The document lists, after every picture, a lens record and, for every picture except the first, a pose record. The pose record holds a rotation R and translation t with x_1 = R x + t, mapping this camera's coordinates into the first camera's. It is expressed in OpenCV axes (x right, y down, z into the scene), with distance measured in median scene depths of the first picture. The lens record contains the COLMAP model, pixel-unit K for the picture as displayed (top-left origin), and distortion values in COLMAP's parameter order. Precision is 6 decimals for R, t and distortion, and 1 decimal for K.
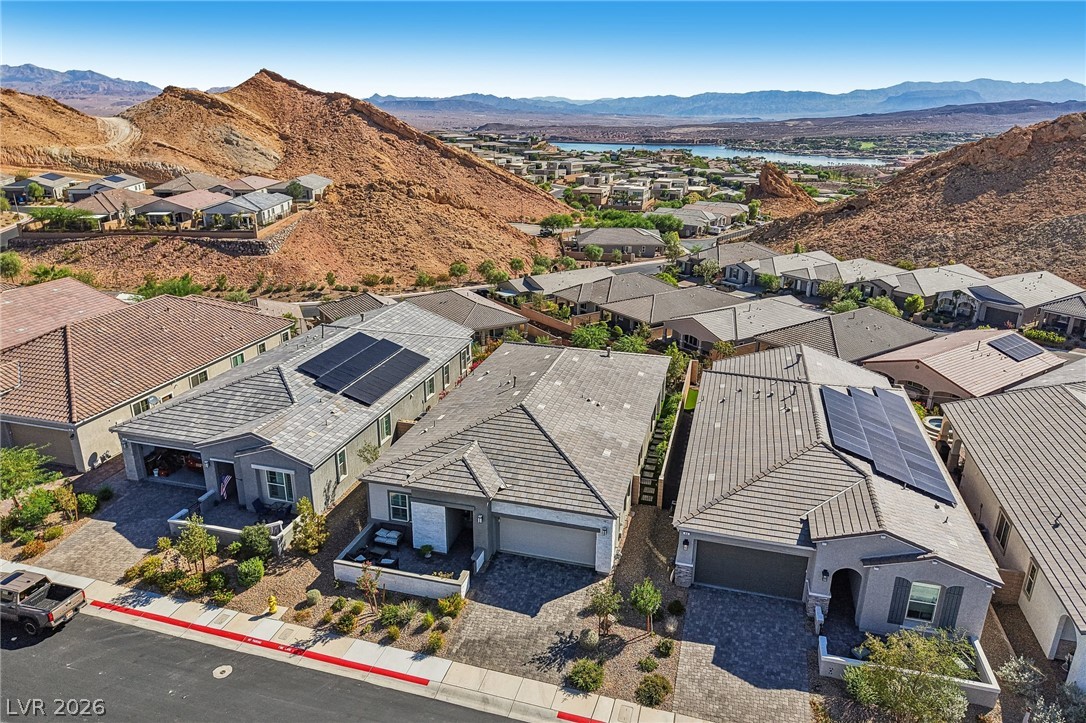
lens RADIAL K [[731.4, 0, 538.8], [0, 731.4, 361.3], [0, 0, 1]] dist [0.011602, -0.007840]
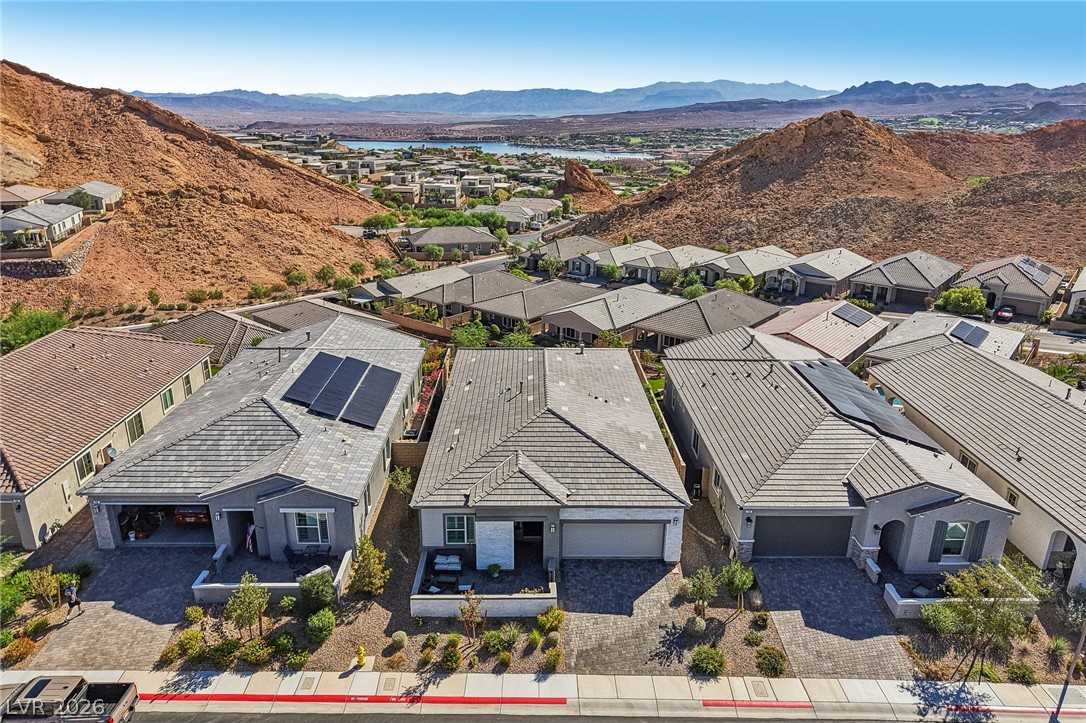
lens RADIAL K [[731.4, 0, 540.8], [0, 731.4, 361.9], [0, 0, 1]] dist [0.011602, -0.007840]
pose [[0.958664, -0.093917, 0.268596, -0.287079], [0.092834, 0.995541, 0.016760, -0.021262], [-0.268972, 0.008868, 0.963107, 0.047177]]
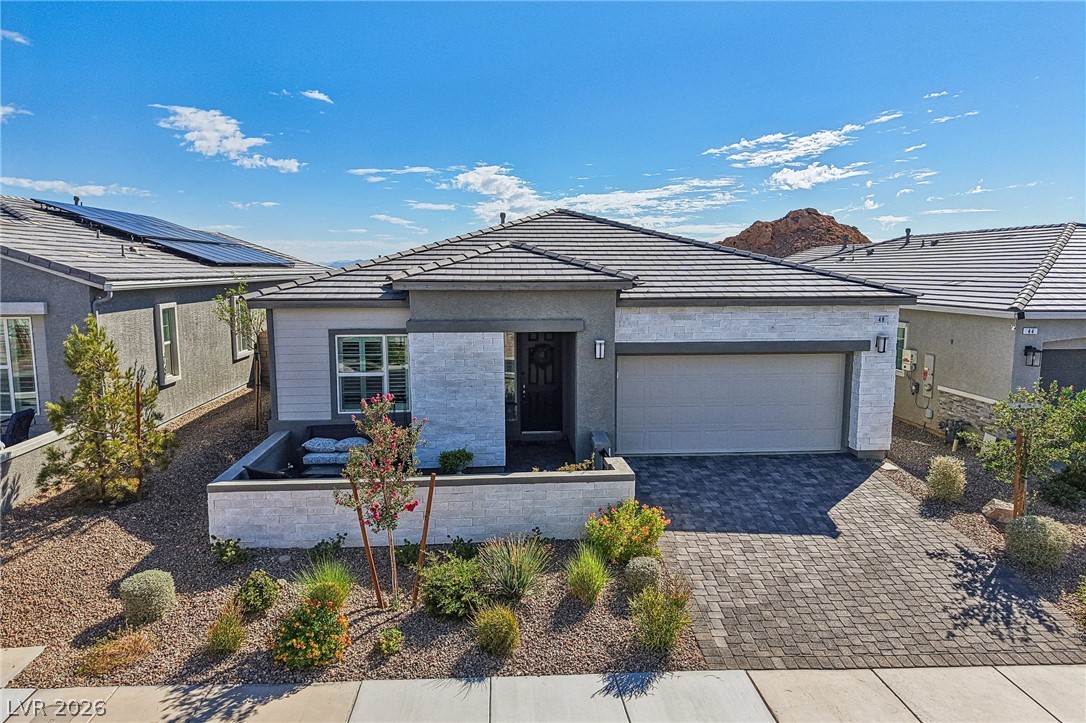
lens RADIAL K [[731.4, 0, 540.9], [0, 731.4, 362.6], [0, 0, 1]] dist [0.011602, -0.007840]
pose [[0.939775, -0.051465, 0.337896, -0.208517], [0.119711, 0.975541, -0.184363, 0.248191], [-0.320143, 0.213709, 0.922950, 0.545731]]
